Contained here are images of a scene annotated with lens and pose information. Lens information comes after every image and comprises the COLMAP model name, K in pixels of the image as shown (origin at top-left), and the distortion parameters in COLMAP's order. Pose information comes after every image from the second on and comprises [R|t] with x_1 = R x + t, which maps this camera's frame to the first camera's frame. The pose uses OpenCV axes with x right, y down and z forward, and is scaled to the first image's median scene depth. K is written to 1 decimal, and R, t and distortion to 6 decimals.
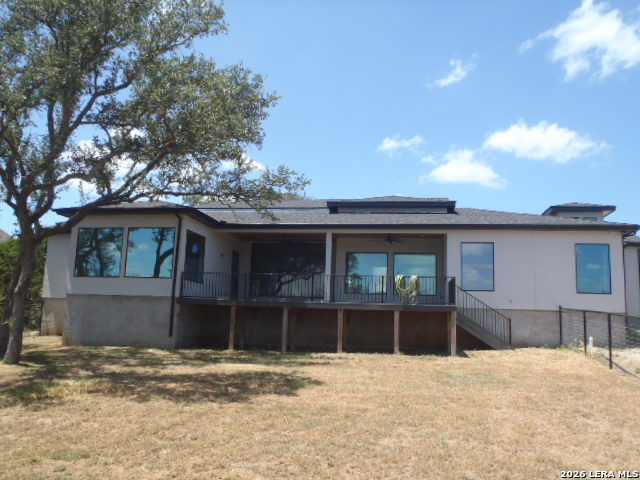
lens RADIAL K [[544.8, 0, 316.0], [0, 544.8, 235.9], [0, 0, 1]] dist [-0.063911, 0.042298]
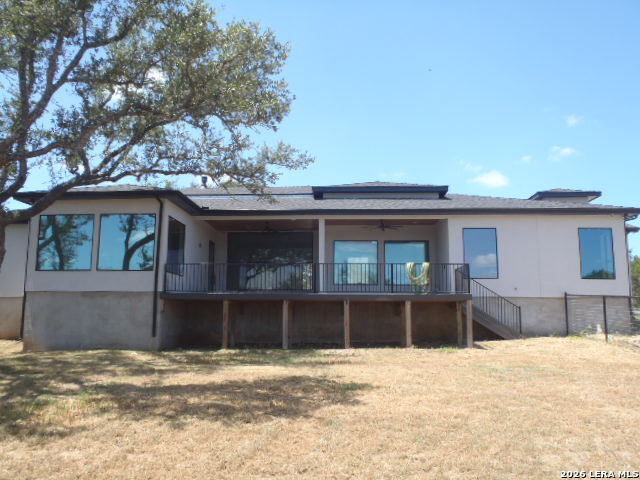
lens RADIAL K [[544.8, 0, 318.7], [0, 544.8, 233.4], [0, 0, 1]] dist [-0.063911, 0.042298]
pose [[0.992521, -0.009605, 0.121695, -0.104309], [0.008665, 0.999928, 0.008253, 0.012458], [-0.121766, -0.007136, 0.992533, 0.094518]]
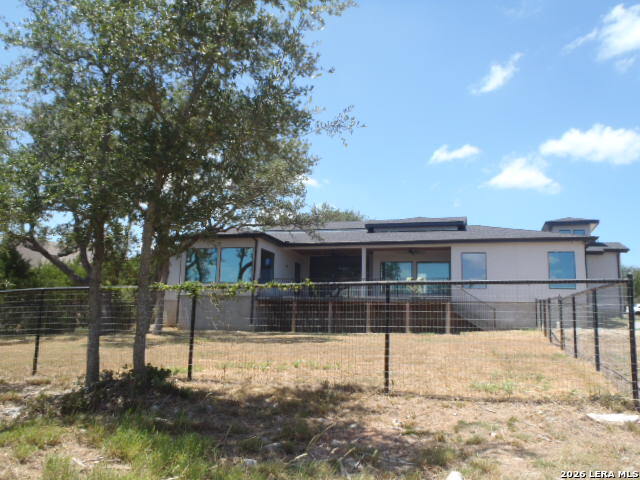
lens RADIAL K [[544.8, 0, 319.0], [0, 544.8, 244.9], [0, 0, 1]] dist [-0.063911, 0.042298]
pose [[0.992112, -0.024292, -0.122981, 0.088140], [0.024706, 0.999693, 0.001842, -0.020178], [0.122899, -0.004866, 0.992407, -0.396703]]
